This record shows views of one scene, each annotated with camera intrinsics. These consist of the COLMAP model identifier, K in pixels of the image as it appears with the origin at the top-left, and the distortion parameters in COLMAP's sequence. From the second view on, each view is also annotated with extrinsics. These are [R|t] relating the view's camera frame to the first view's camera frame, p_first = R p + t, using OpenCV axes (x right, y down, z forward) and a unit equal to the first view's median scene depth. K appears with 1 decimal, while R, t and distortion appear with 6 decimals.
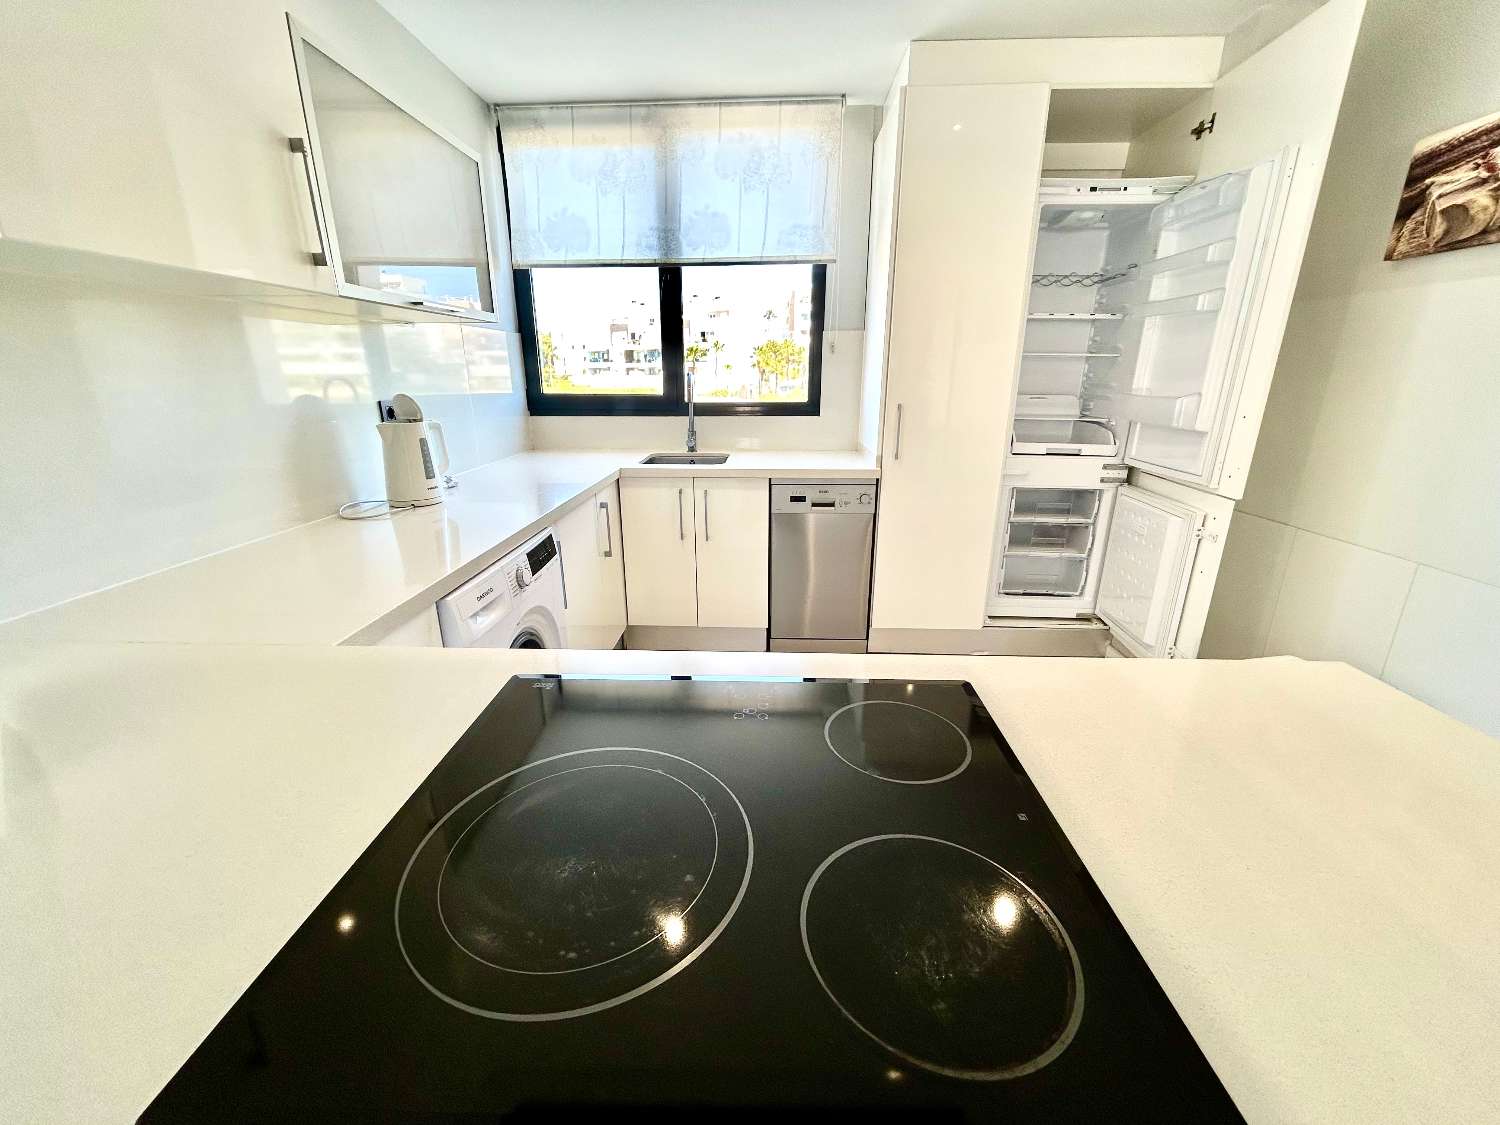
lens RADIAL K [[608.2, 0, 752.7], [0, 608.2, 562.9], [0, 0, 1]] dist [-0.002969, 0.001598]
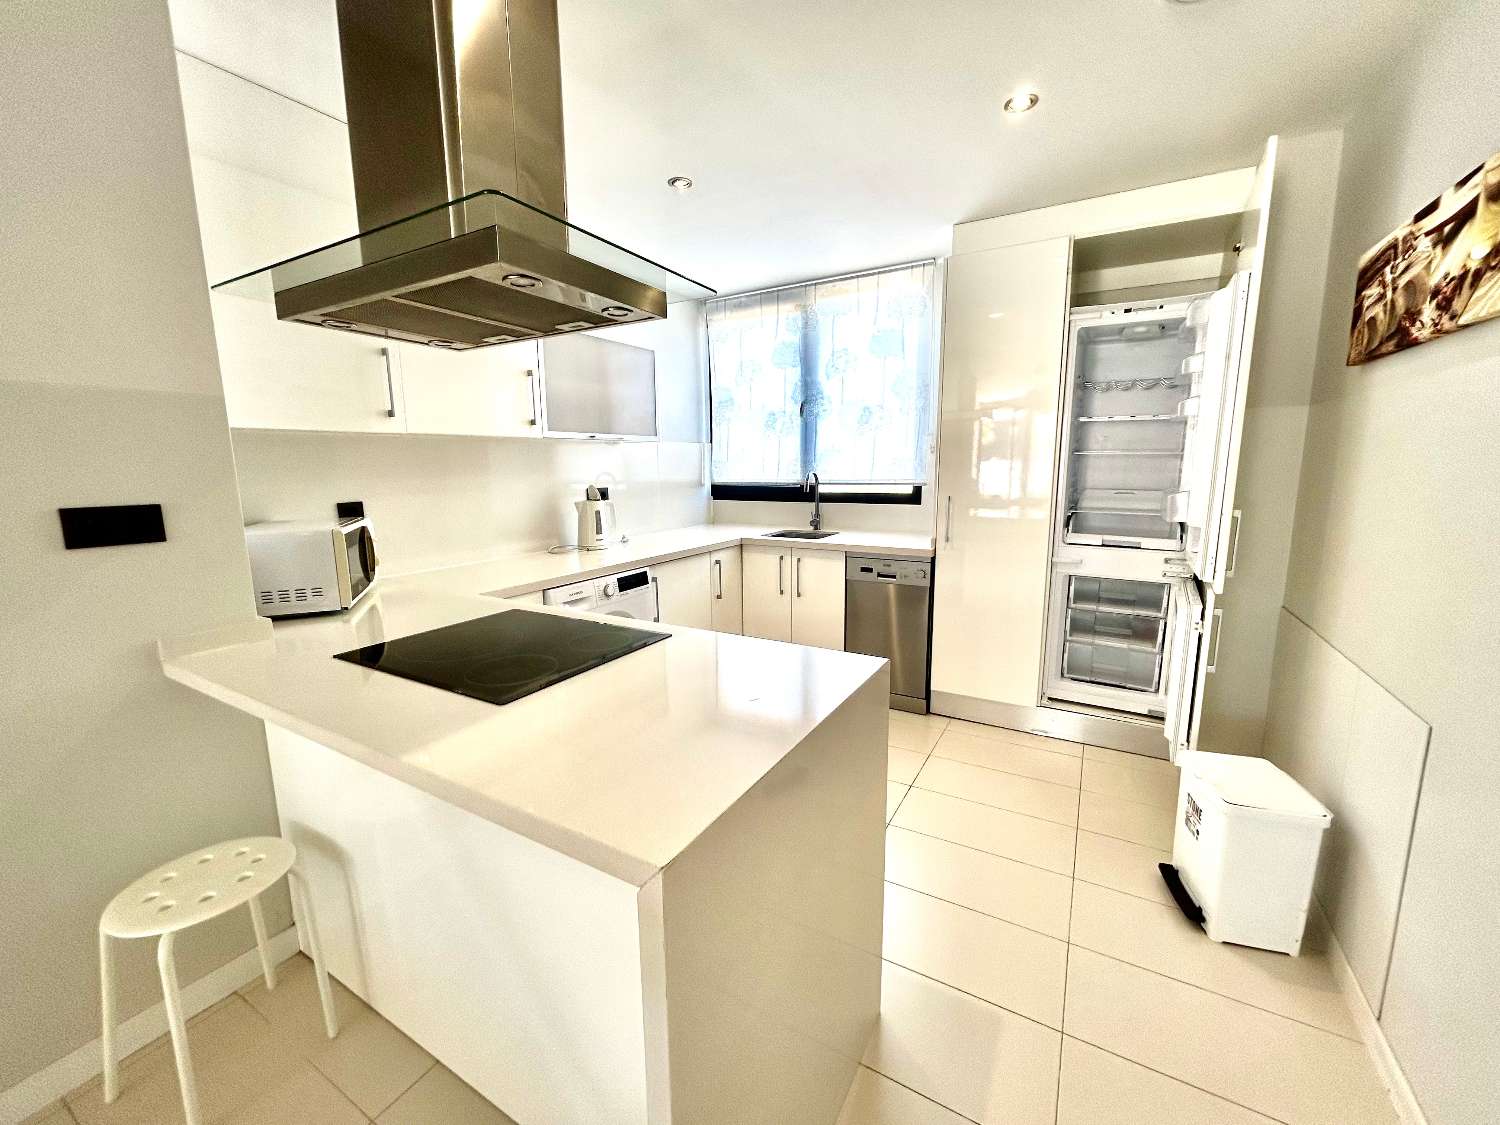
lens RADIAL K [[608.2, 0, 750.5], [0, 608.2, 563.2], [0, 0, 1]] dist [-0.002969, 0.001598]
pose [[0.879360, 0.070721, -0.470875, 0.444626], [-0.134379, 0.985570, -0.102930, 0.040343], [0.456801, 0.153788, 0.876175, -0.188458]]
